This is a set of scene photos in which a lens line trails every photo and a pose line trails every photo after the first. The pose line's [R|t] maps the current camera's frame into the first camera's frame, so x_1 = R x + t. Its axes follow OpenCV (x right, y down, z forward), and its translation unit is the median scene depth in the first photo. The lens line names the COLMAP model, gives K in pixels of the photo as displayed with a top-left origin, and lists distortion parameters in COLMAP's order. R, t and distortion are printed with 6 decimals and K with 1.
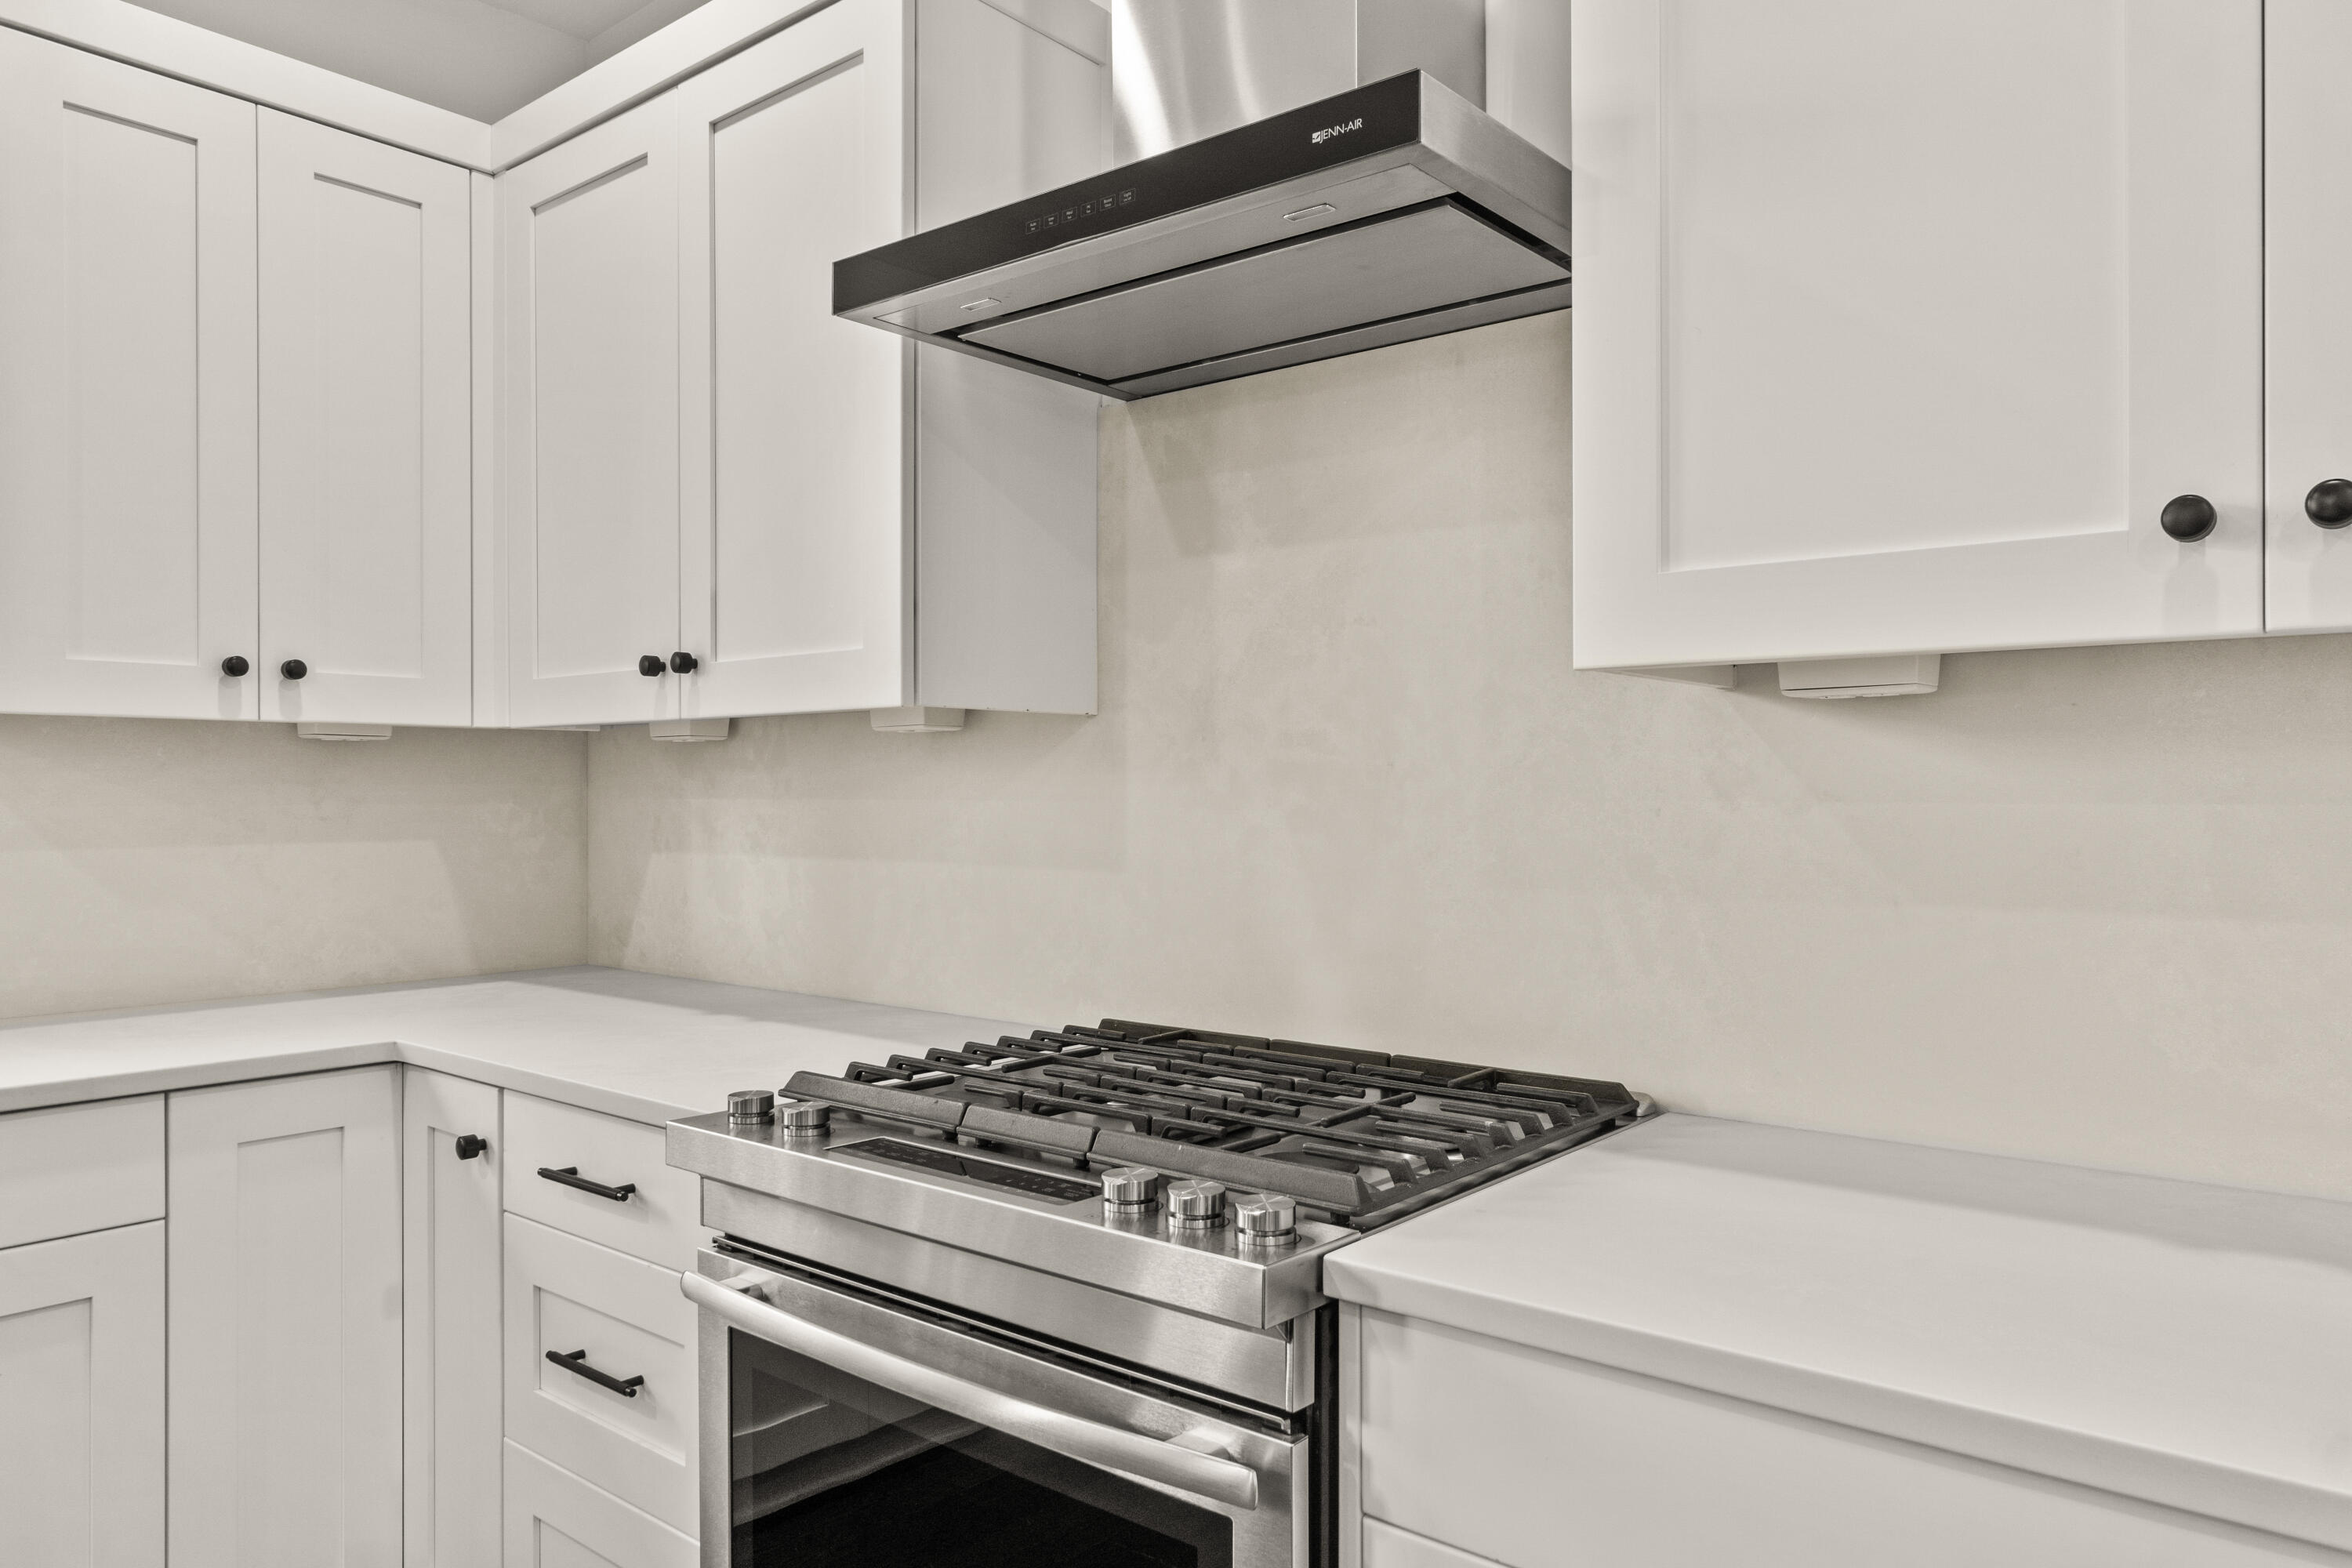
lens RADIAL K [[1540.4, 0, 1176.0], [0, 1540.4, 784.0], [0, 0, 1]] dist [0.008907, 0.002924]
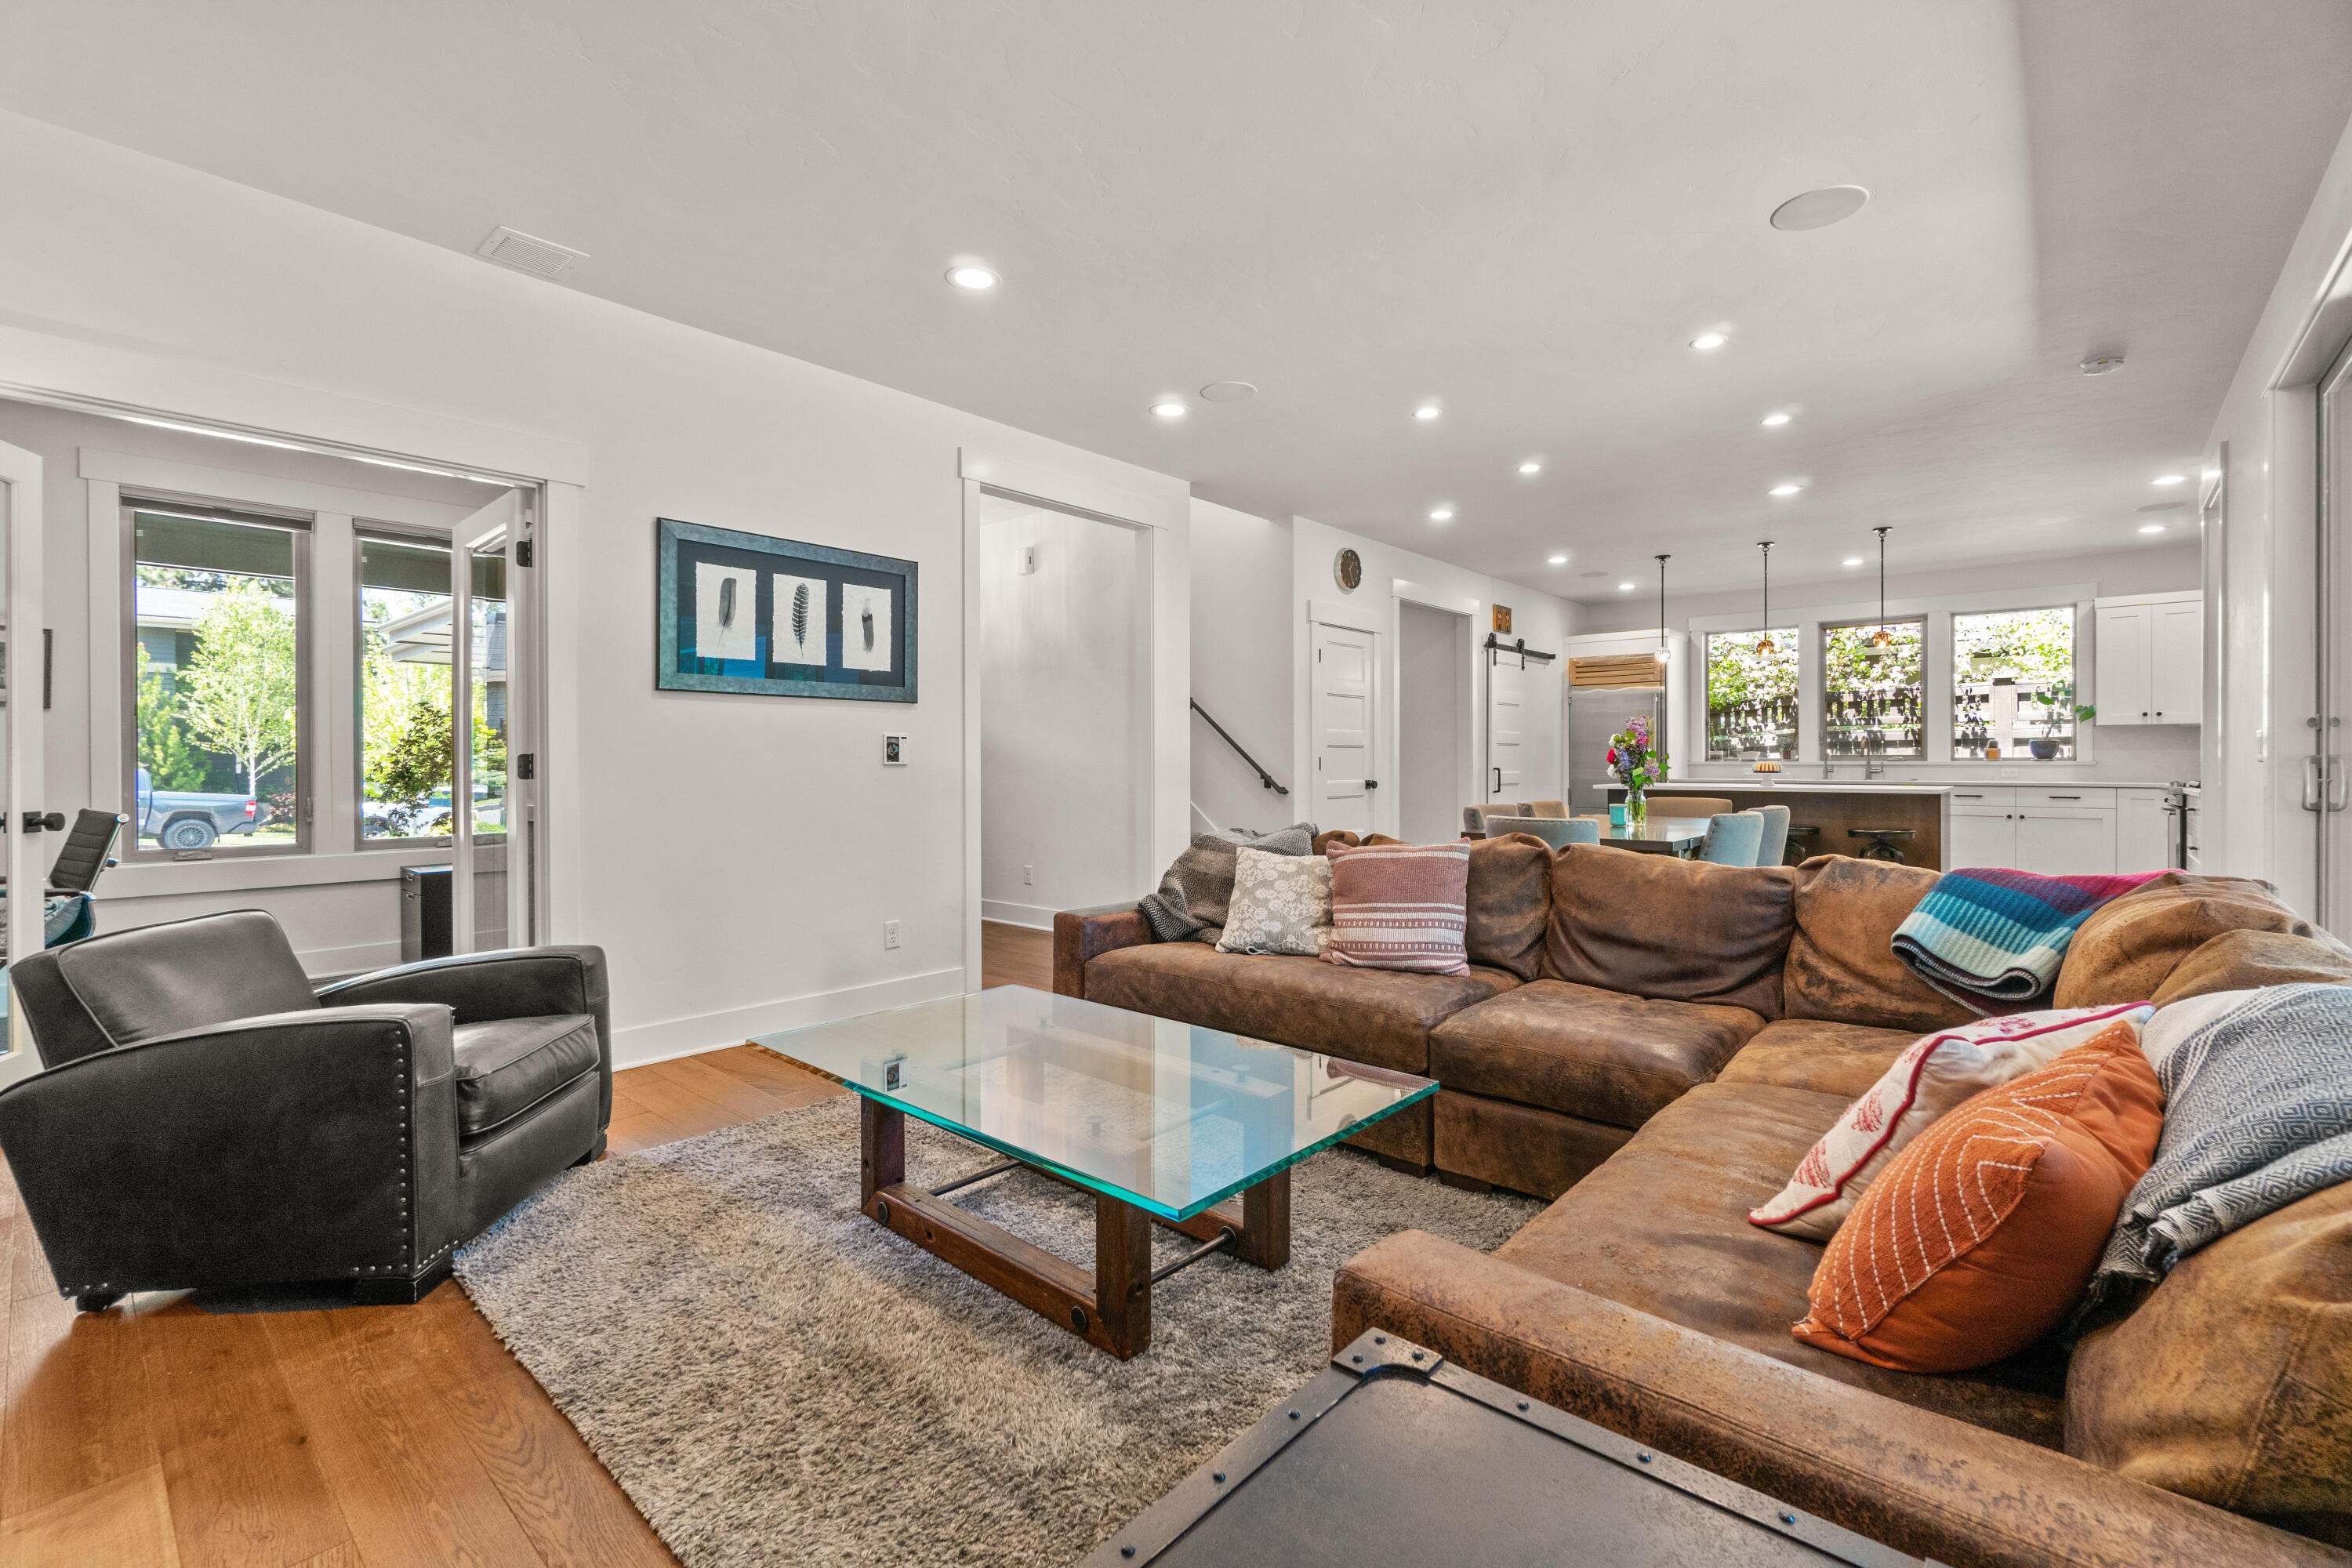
lens RADIAL K [[1024.2, 0, 1198.3], [0, 1024.2, 760.9], [0, 0, 1]] dist [-0.001400, 0.000387]
pose [[-0.004894, 0.005543, -0.999973, 3.008083], [0.003819, 0.999977, 0.005524, 0.050255], [0.999981, -0.003792, -0.004915, -2.299337]]
